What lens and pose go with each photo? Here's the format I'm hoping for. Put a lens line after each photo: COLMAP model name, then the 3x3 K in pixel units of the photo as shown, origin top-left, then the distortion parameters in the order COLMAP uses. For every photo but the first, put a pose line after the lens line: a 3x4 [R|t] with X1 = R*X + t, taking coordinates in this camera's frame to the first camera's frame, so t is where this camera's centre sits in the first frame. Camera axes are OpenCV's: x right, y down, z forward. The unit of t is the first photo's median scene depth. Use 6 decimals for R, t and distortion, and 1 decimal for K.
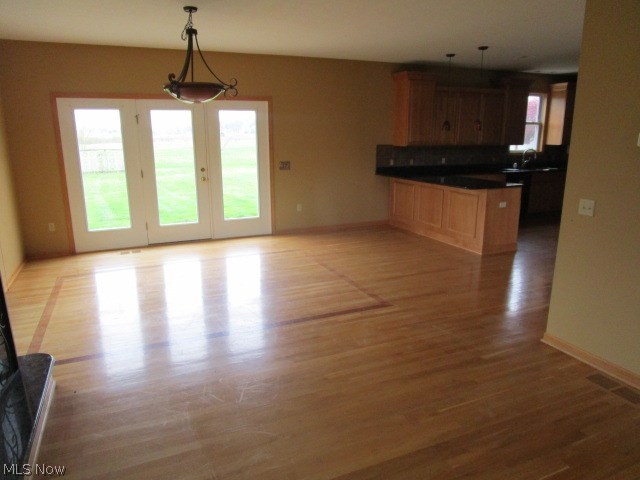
lens RADIAL K [[457.7, 0, 321.2], [0, 457.7, 239.0], [0, 0, 1]] dist [-0.012320, 0.001353]
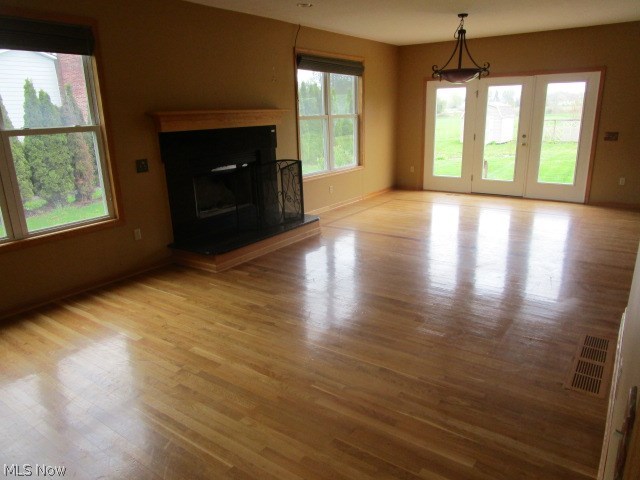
lens RADIAL K [[457.7, 0, 321.2], [0, 457.7, 239.0], [0, 0, 1]] dist [-0.012320, 0.001353]
pose [[0.508734, 0.224250, -0.831205, 0.498240], [-0.177049, 0.972095, 0.153898, 0.015879], [0.842522, 0.068871, 0.534242, -0.042334]]
